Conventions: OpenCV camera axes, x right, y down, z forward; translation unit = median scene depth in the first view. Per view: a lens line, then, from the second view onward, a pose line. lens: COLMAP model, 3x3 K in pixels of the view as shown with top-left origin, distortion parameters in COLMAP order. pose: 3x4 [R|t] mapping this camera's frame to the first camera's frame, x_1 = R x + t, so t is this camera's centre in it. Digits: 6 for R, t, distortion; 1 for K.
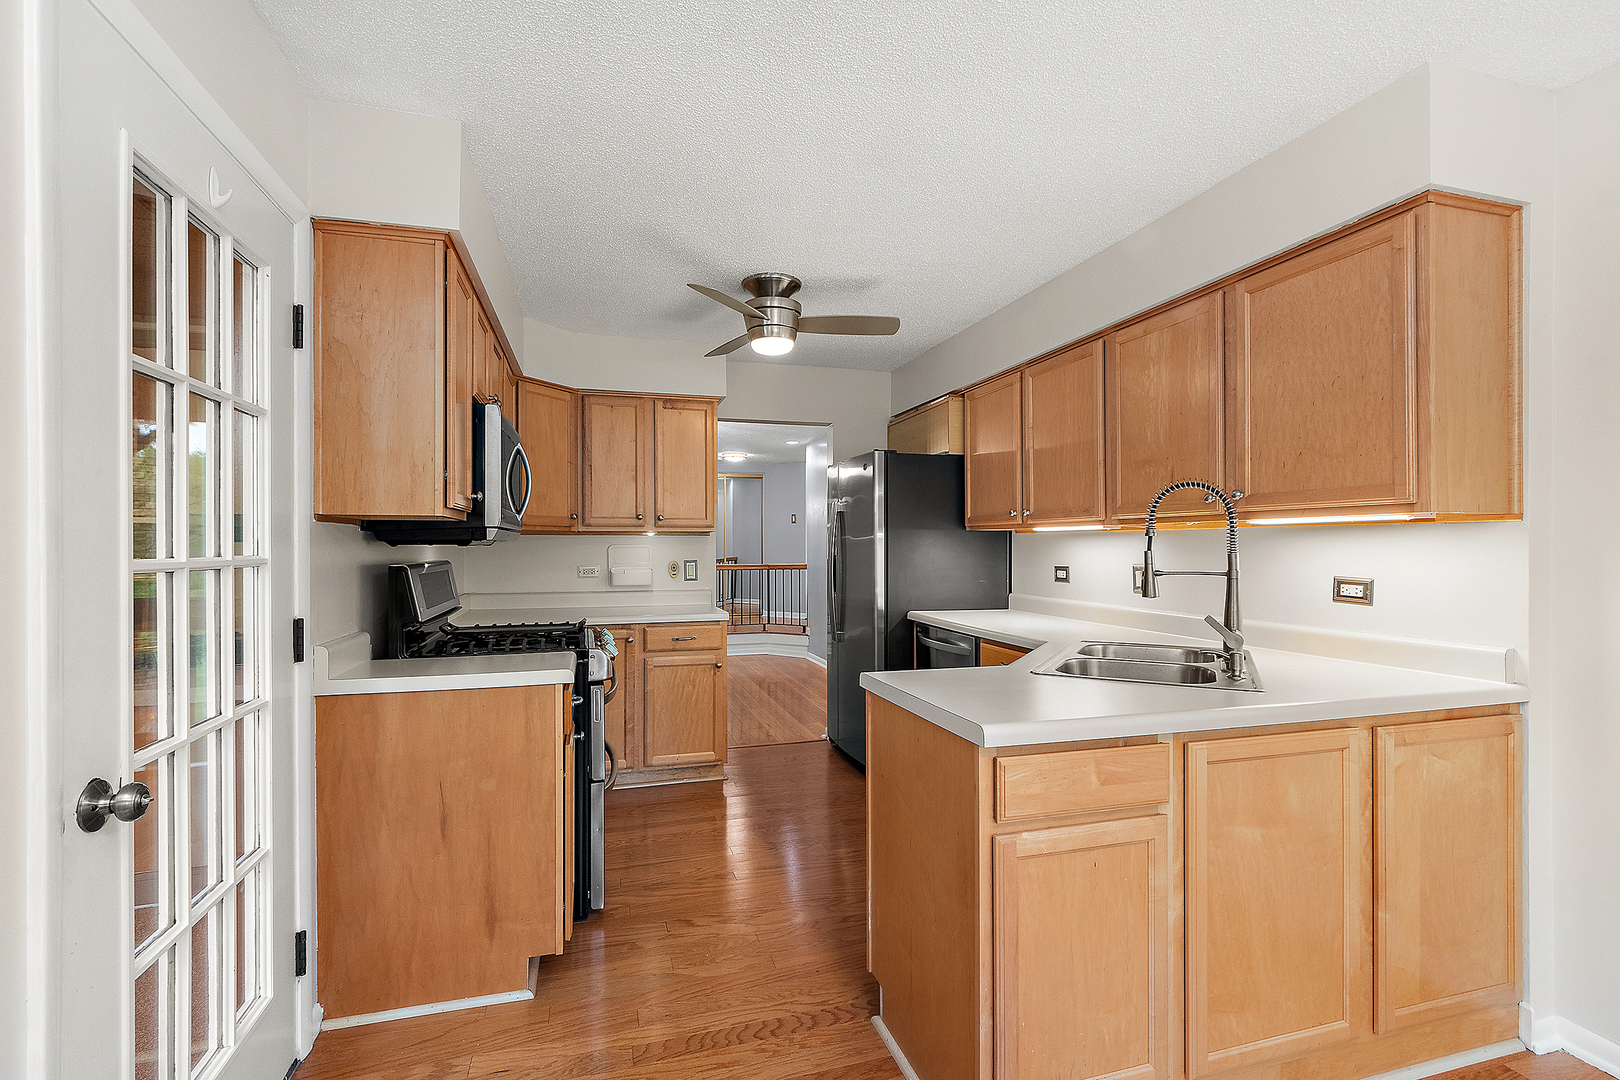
lens RADIAL K [[724.0, 0, 807.1], [0, 724.0, 544.2], [0, 0, 1]] dist [-0.006394, 0.001707]
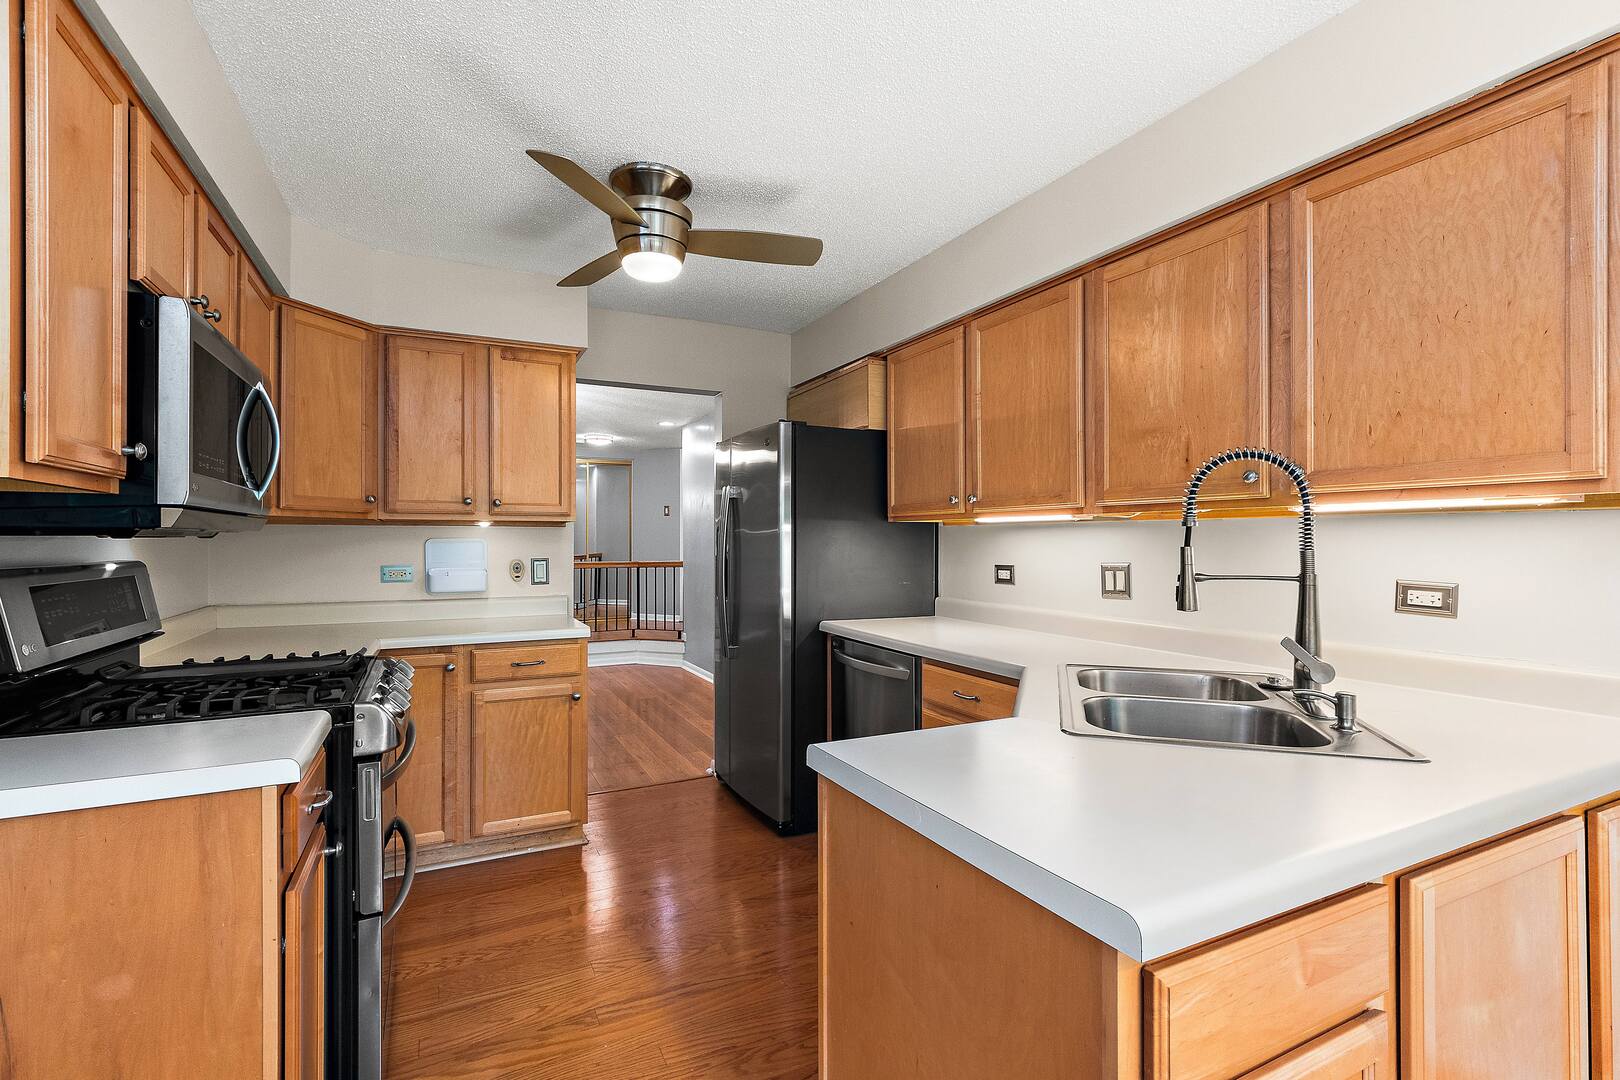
lens RADIAL K [[724.0, 0, 806.1], [0, 724.0, 540.9], [0, 0, 1]] dist [-0.006394, 0.001707]
pose [[0.983934, 0.002073, 0.178523, -0.026136], [-0.002372, 0.999996, 0.001461, 0.002374], [-0.178519, -0.001861, 0.983935, 0.269731]]
